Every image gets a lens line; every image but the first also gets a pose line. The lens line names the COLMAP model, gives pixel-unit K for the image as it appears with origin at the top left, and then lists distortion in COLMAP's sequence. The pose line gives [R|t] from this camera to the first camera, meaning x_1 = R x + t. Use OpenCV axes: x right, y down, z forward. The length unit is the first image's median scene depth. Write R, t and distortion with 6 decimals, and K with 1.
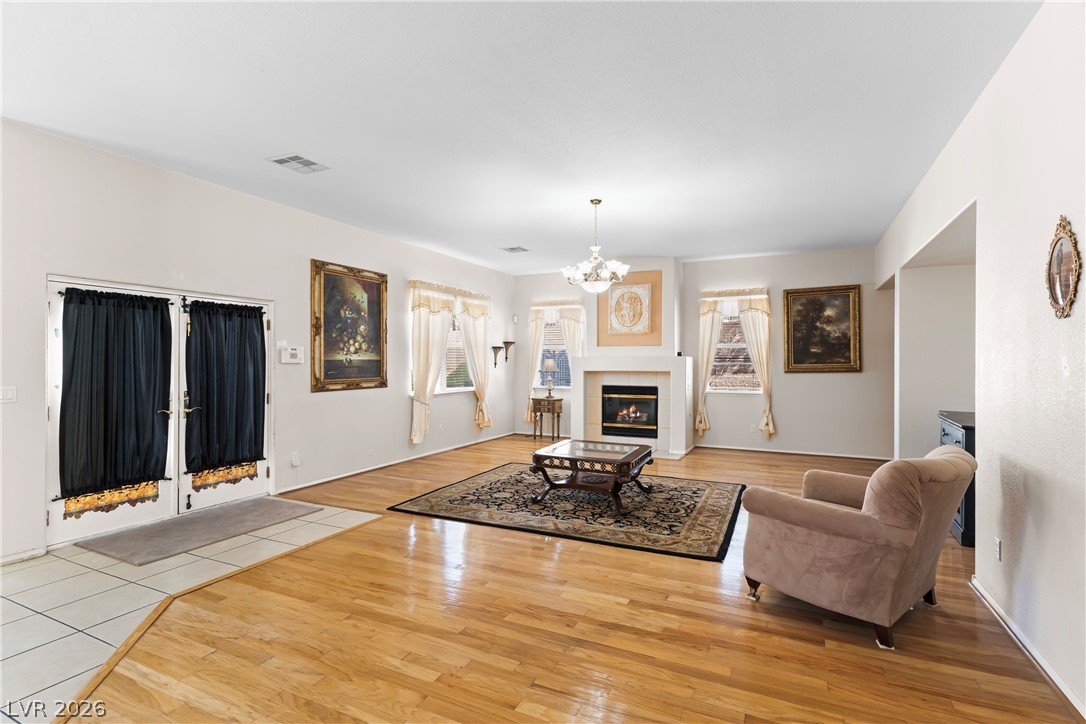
lens RADIAL K [[517.3, 0, 545.4], [0, 517.3, 360.9], [0, 0, 1]] dist [0.001839, -0.001204]
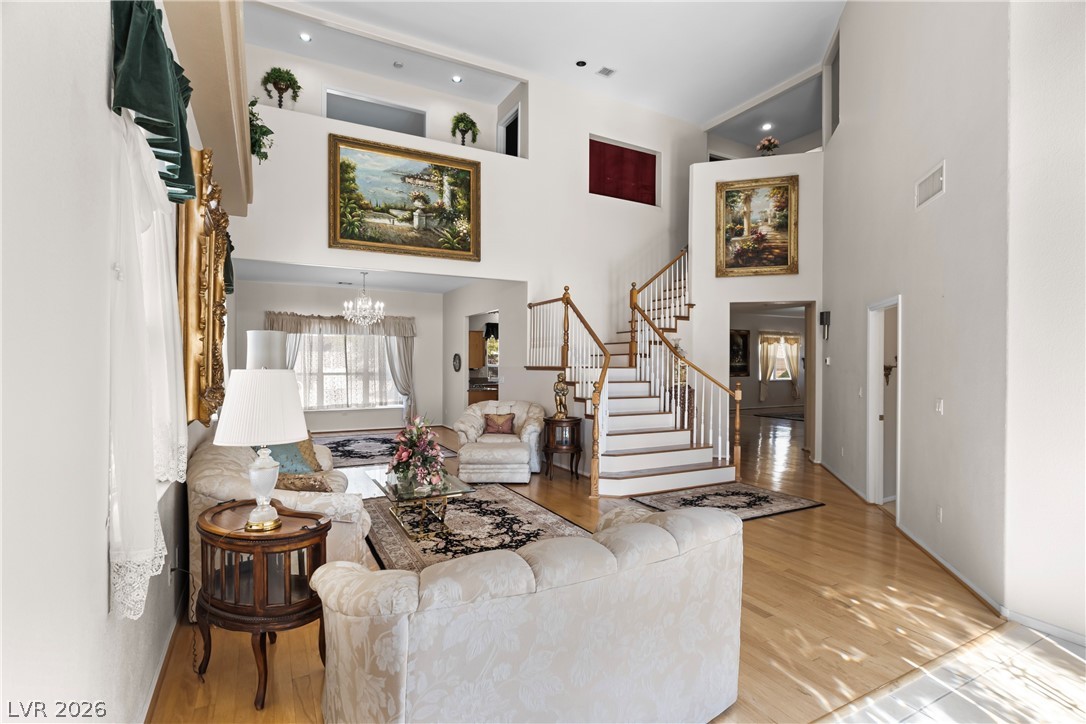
lens RADIAL K [[528.6, 0, 547.3], [0, 528.6, 361.2], [0, 0, 1]] dist [-0.003747, 0.001967]
pose [[0.814464, 0.003338, -0.580204, 0.425908], [-0.003285, 0.999994, 0.001142, -0.024317], [0.580204, 0.000975, 0.814471, -1.863334]]
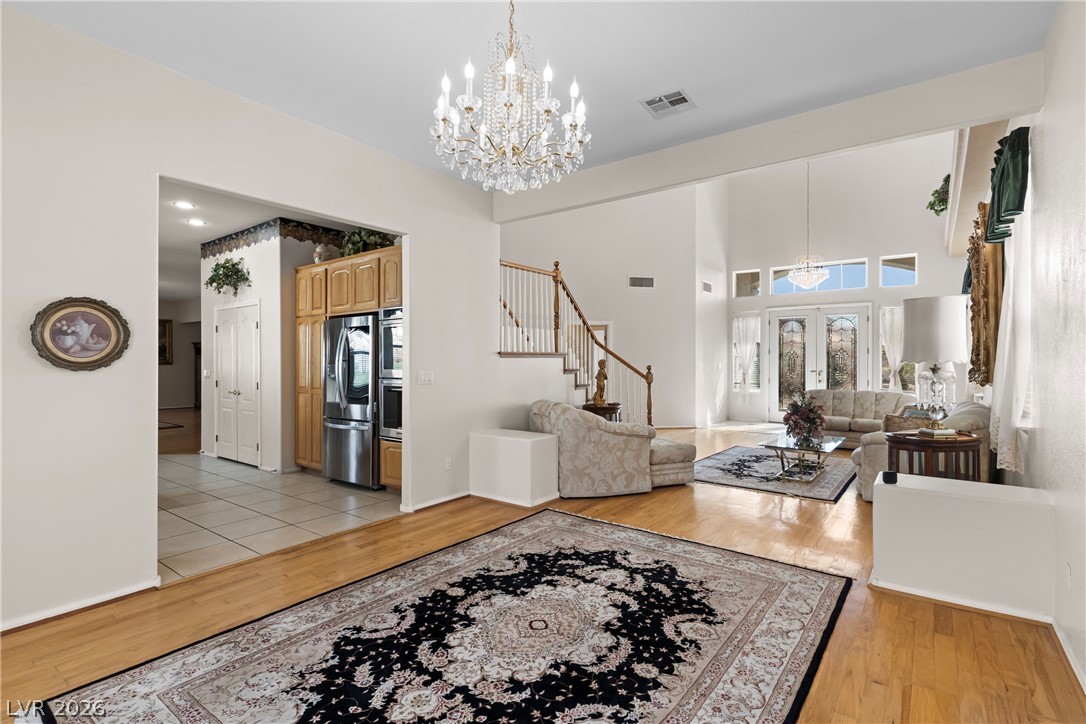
lens RADIAL K [[517.3, 0, 542.5], [0, 517.3, 360.8], [0, 0, 1]] dist [0.001839, -0.001204]
pose [[0.191462, 0.002042, 0.981498, -1.348773], [-0.004421, 0.999989, -0.001218, 0.007753], [-0.981490, -0.004106, 0.191469, -0.984606]]
